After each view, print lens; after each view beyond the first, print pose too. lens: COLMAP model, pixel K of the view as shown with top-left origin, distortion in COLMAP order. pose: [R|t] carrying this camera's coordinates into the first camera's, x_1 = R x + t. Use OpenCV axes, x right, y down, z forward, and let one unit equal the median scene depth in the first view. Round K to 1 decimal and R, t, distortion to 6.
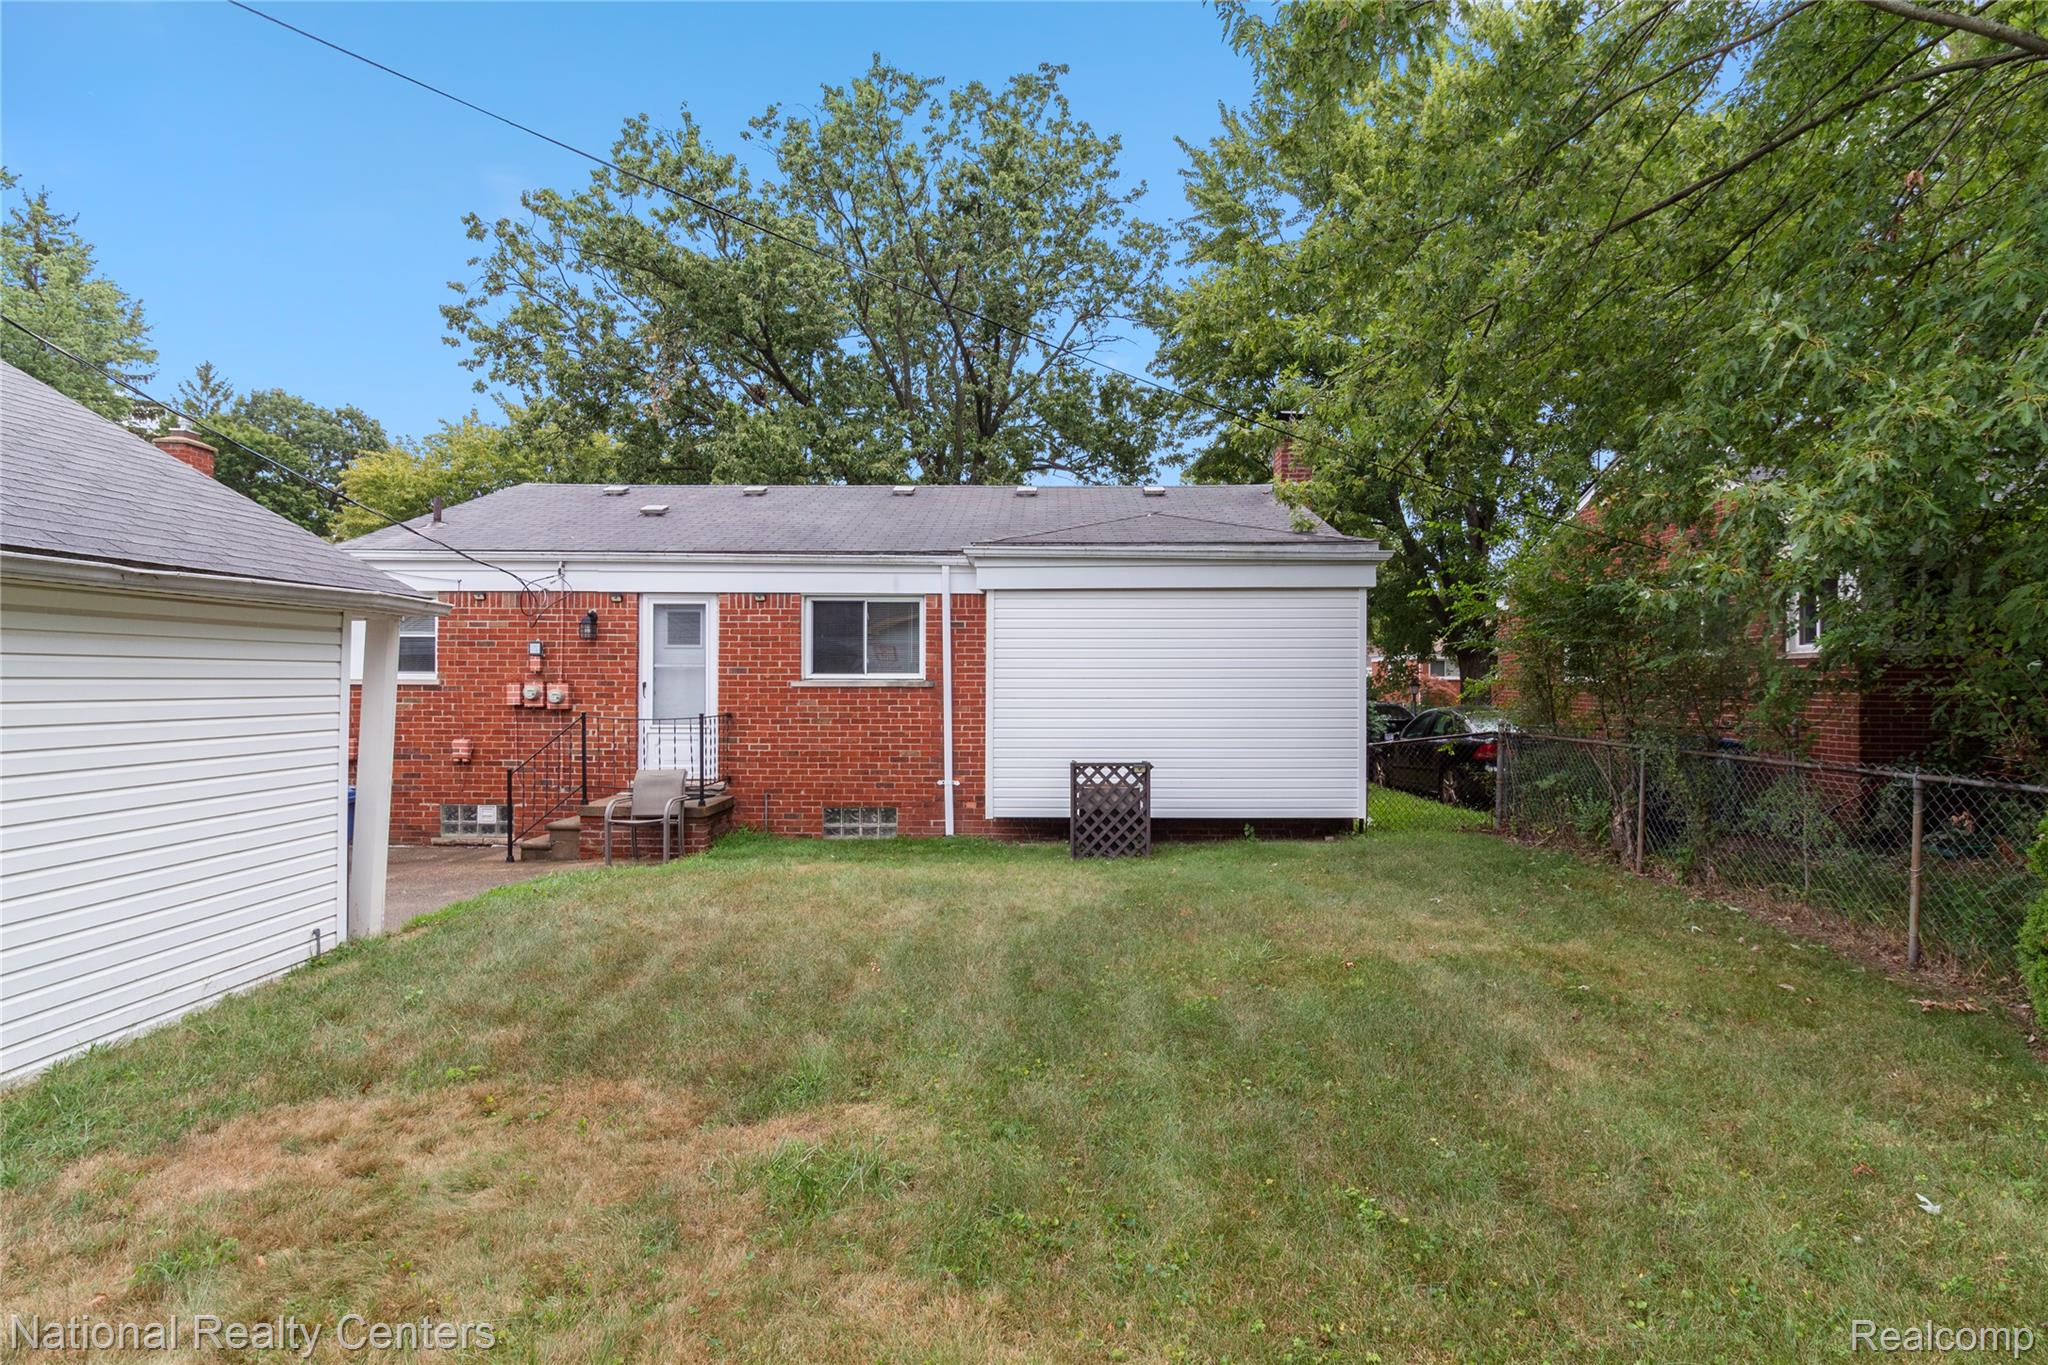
lens RADIAL K [[1075.8, 0, 1026.1], [0, 1075.8, 680.2], [0, 0, 1]] dist [0.004677, -0.002733]
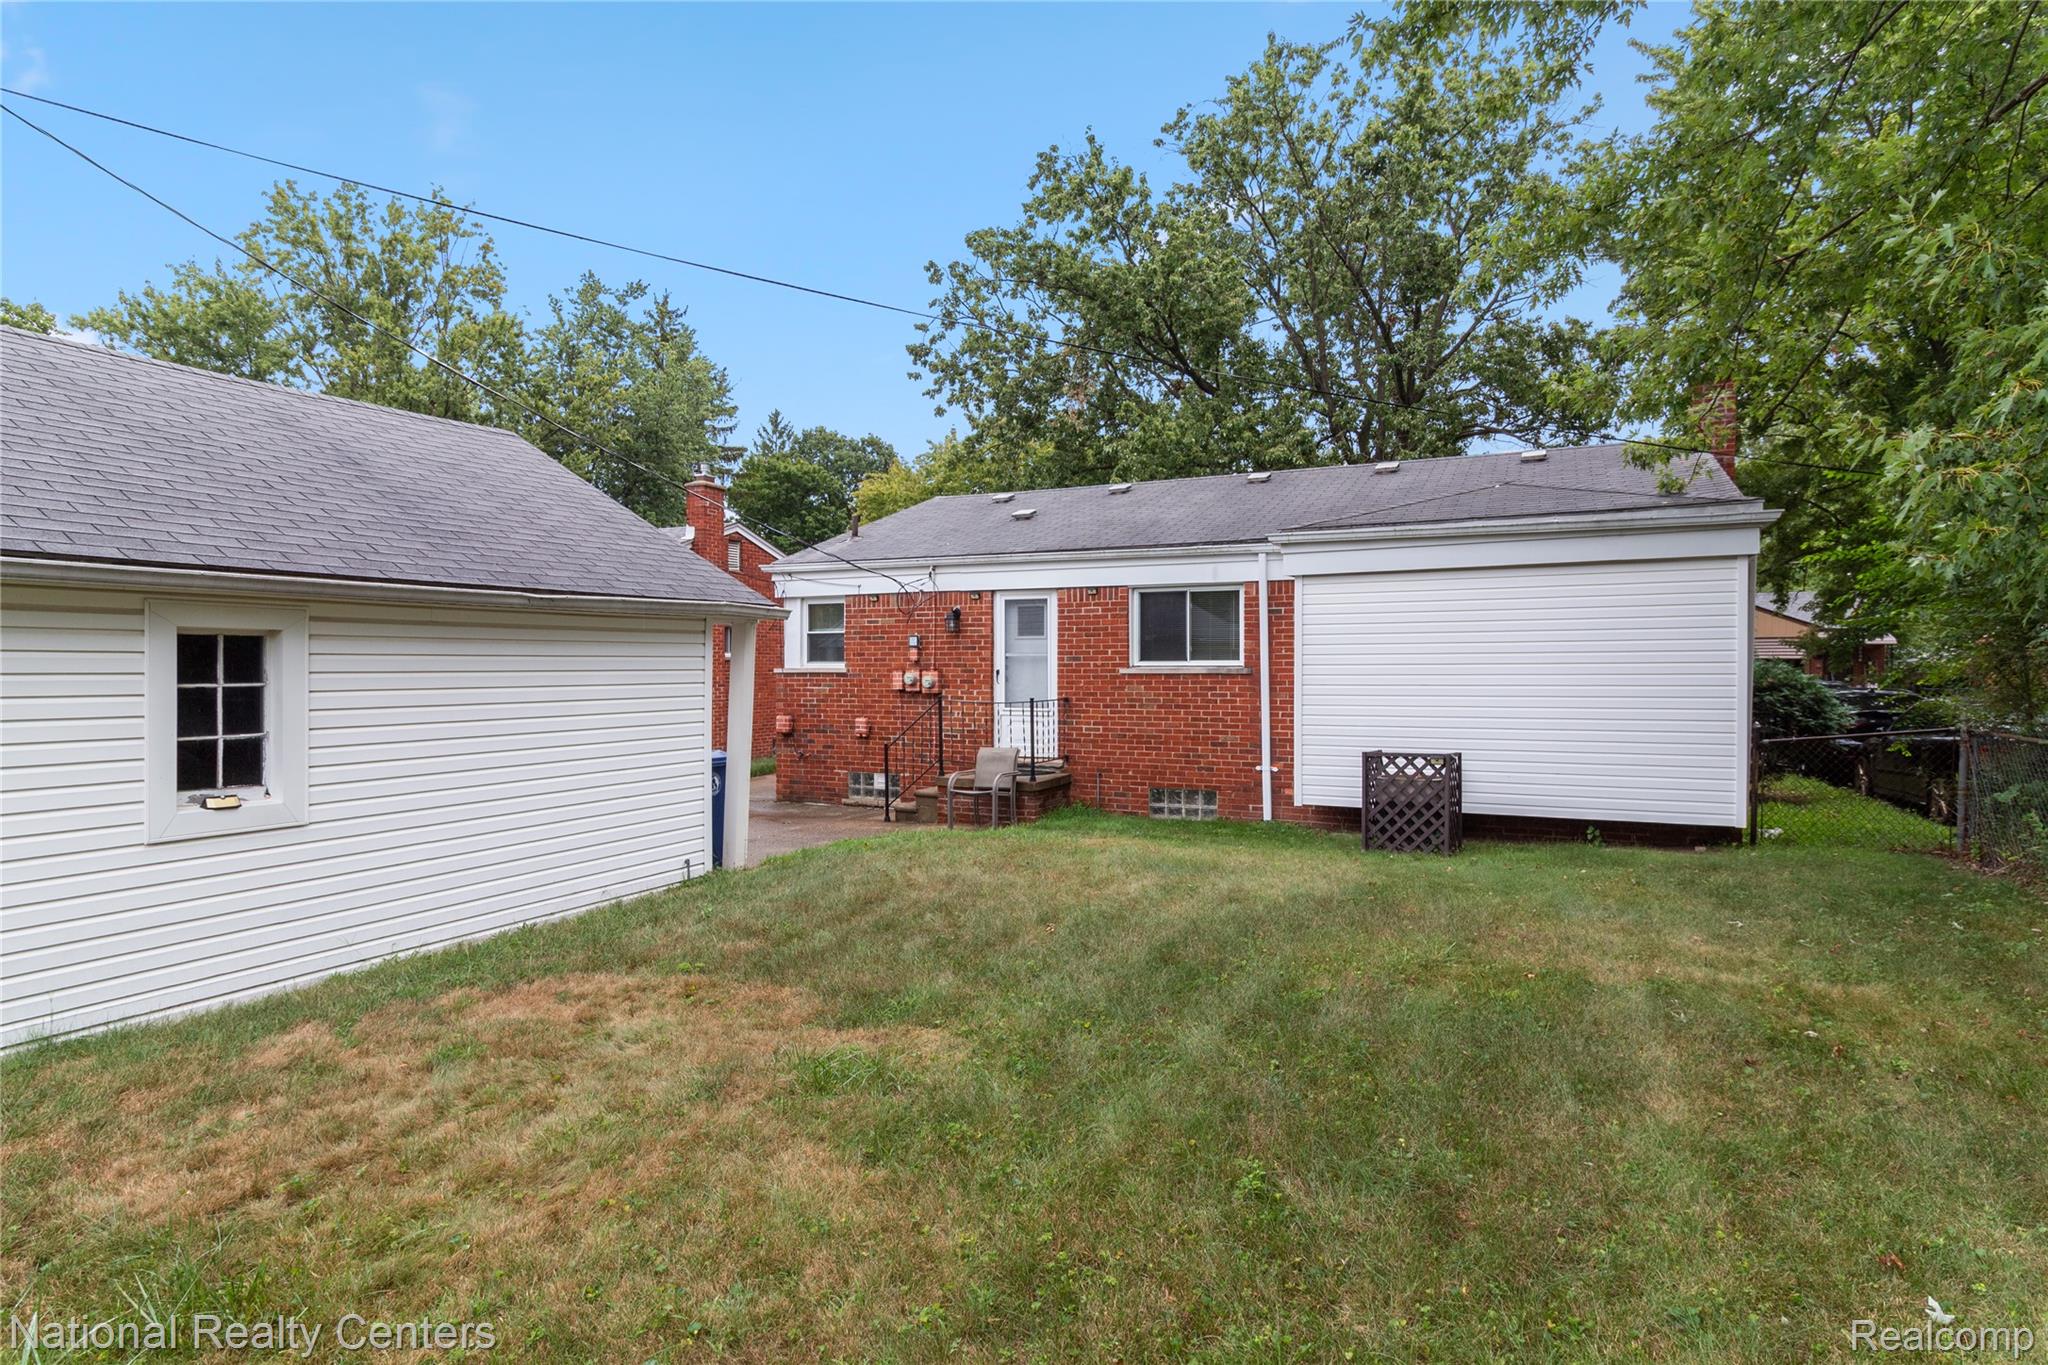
lens RADIAL K [[1075.8, 0, 1020.2], [0, 1075.8, 682.6], [0, 0, 1]] dist [0.004677, -0.002733]
pose [[0.903985, 0.001464, -0.427561, 0.149100], [0.005670, 0.999865, 0.015413, -0.002131], [0.427526, -0.016357, 0.903855, -0.008767]]
